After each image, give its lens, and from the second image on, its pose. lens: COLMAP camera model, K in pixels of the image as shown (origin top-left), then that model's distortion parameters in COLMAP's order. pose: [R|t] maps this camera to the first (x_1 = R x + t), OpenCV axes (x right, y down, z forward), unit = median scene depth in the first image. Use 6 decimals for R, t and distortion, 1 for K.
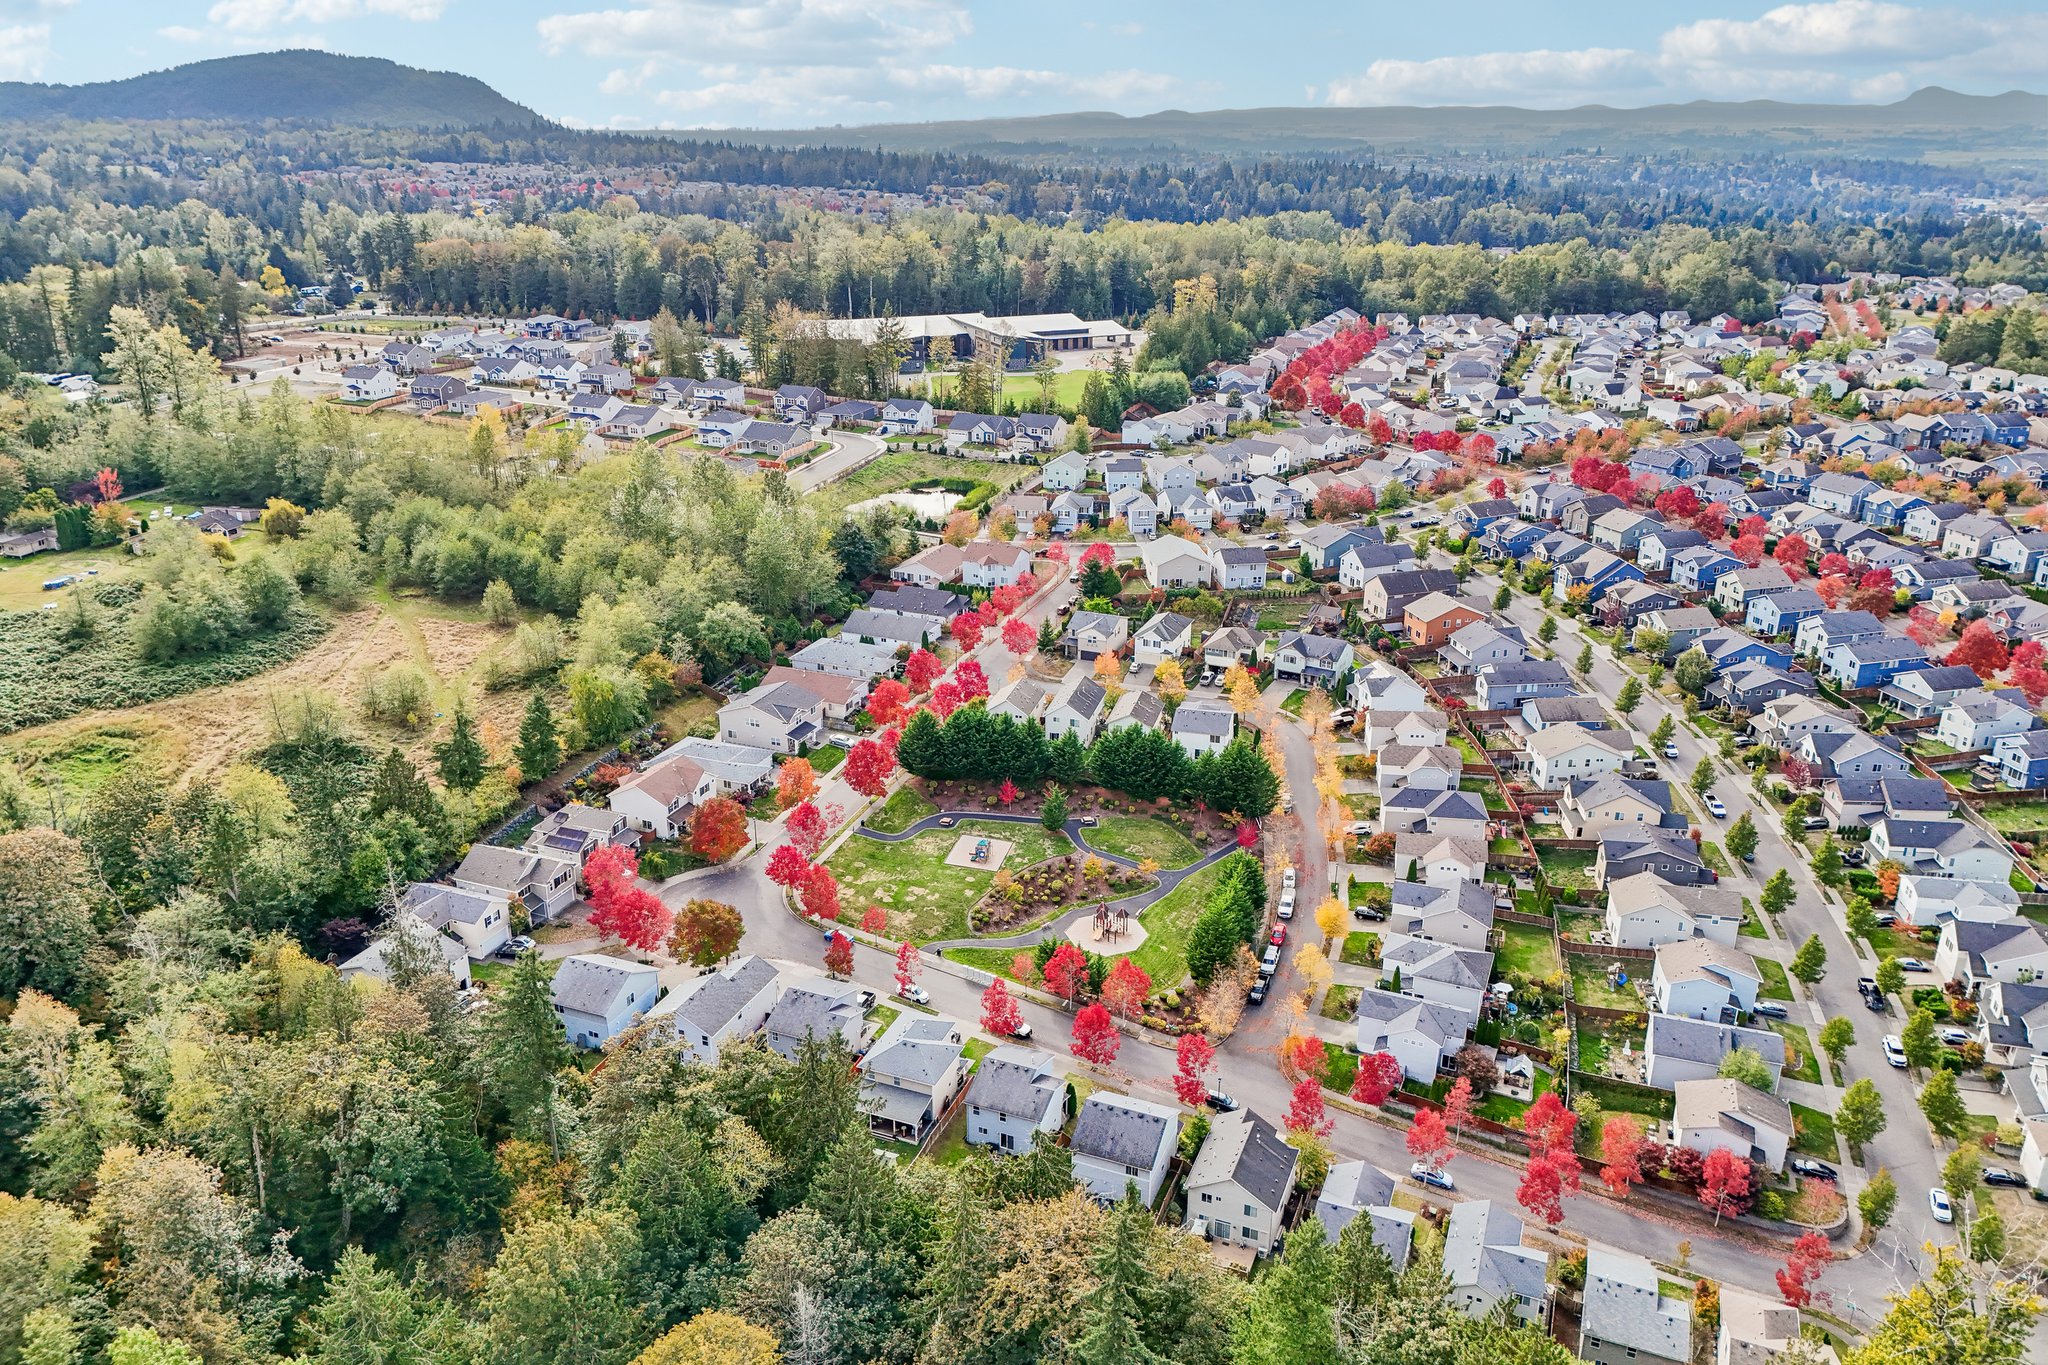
lens RADIAL K [[1499.3, 0, 1024.0], [0, 1499.3, 682.5], [0, 0, 1]] dist [0.084664, -0.105245]
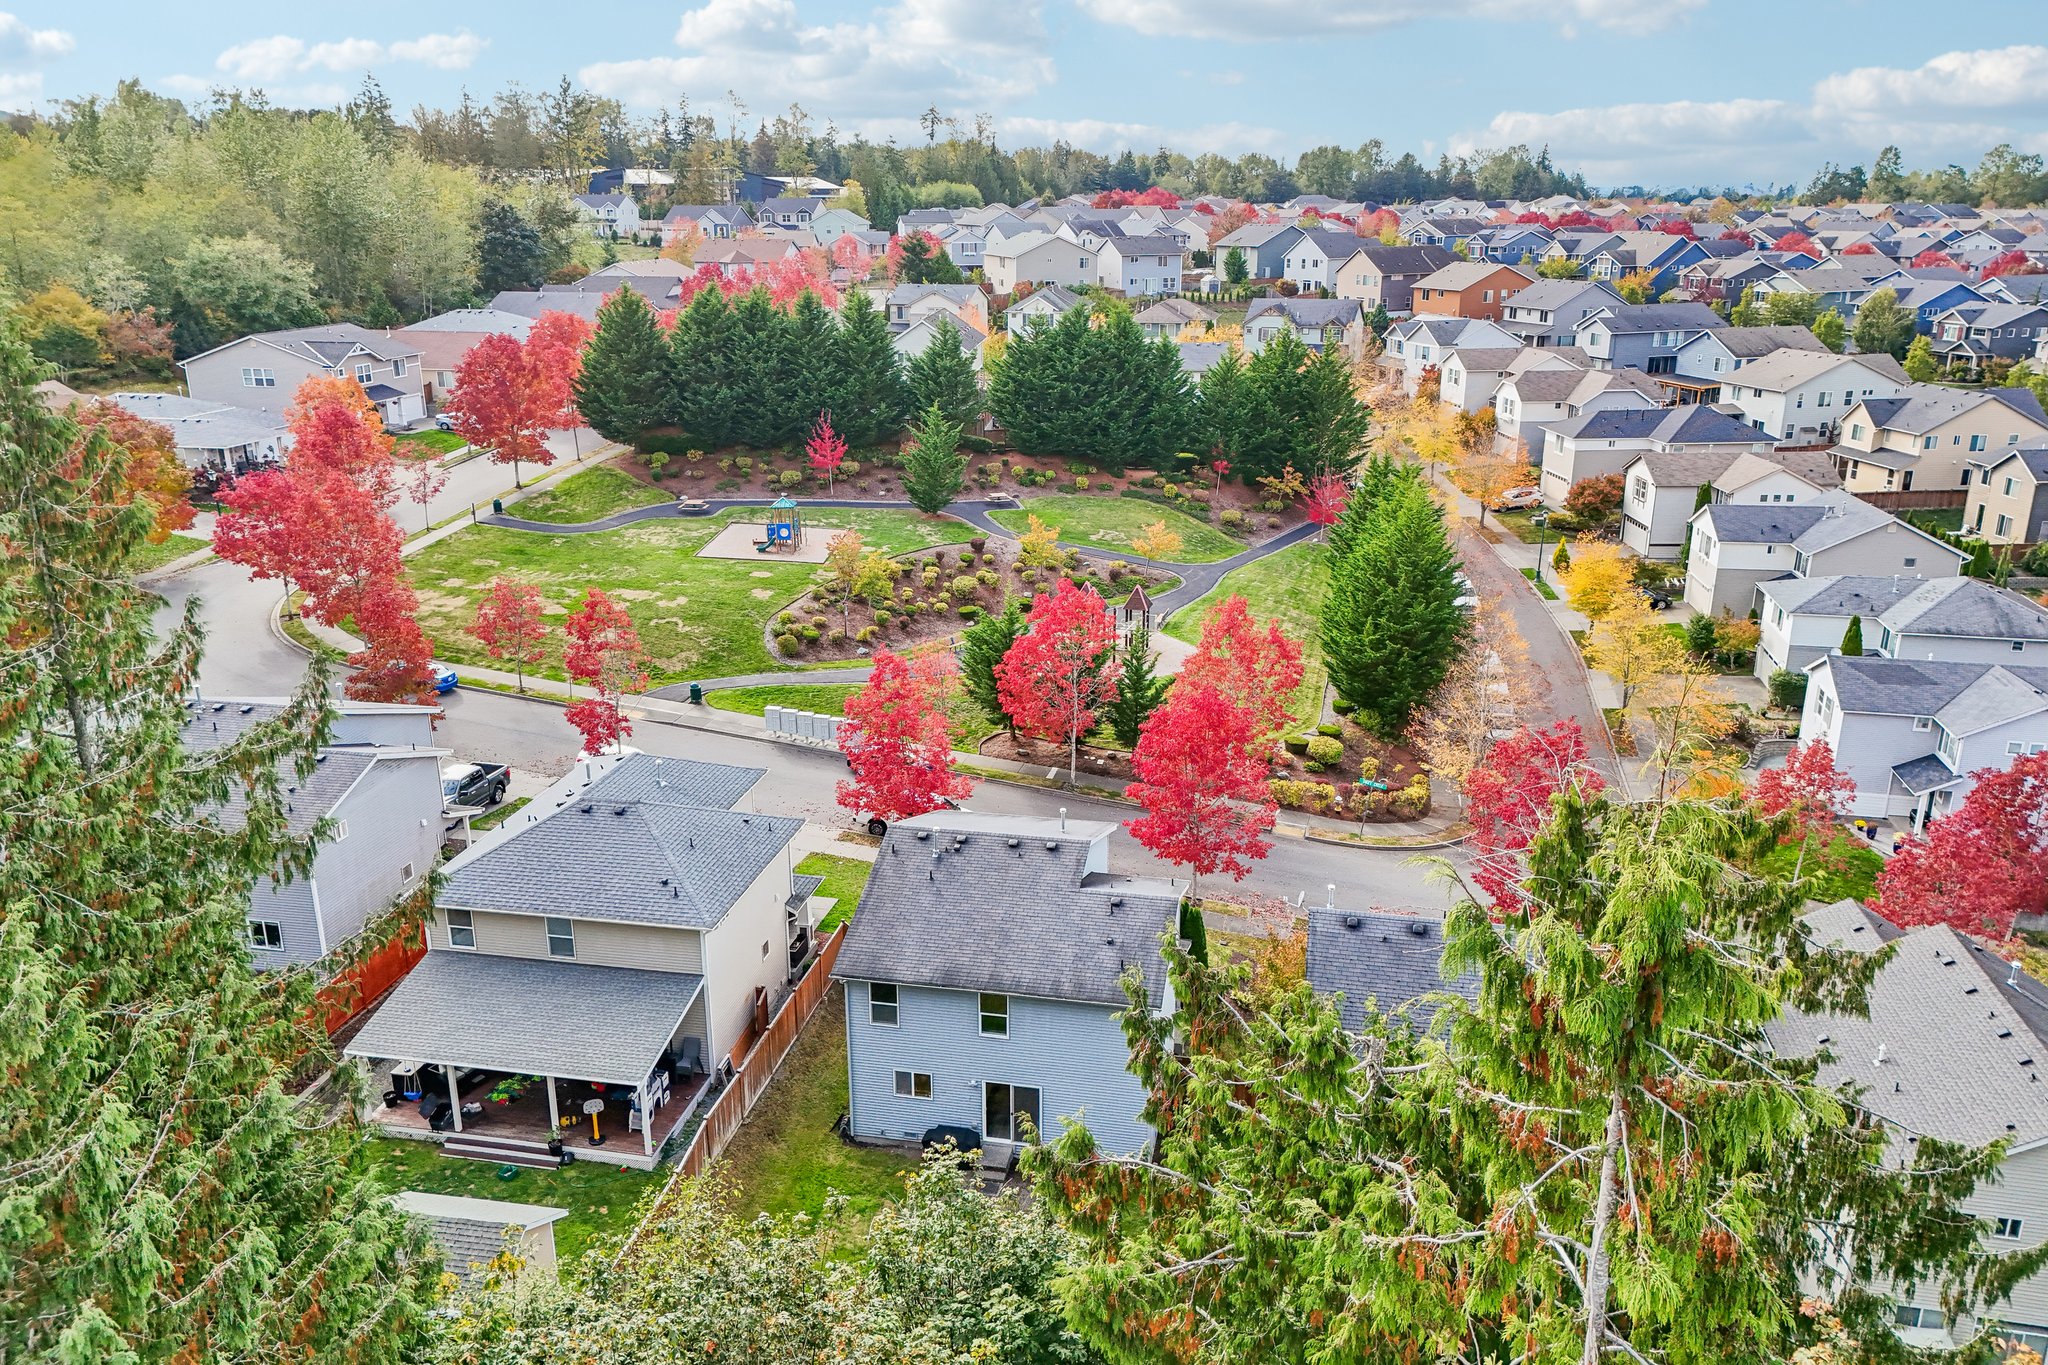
lens RADIAL K [[1499.3, 0, 1024.0], [0, 1499.3, 682.5], [0, 0, 1]] dist [0.084664, -0.105245]
pose [[0.983390, -0.066308, 0.168960, -0.036973], [0.075727, 0.995878, -0.049921, 0.189742], [-0.164953, 0.061887, 0.984358, 0.578239]]
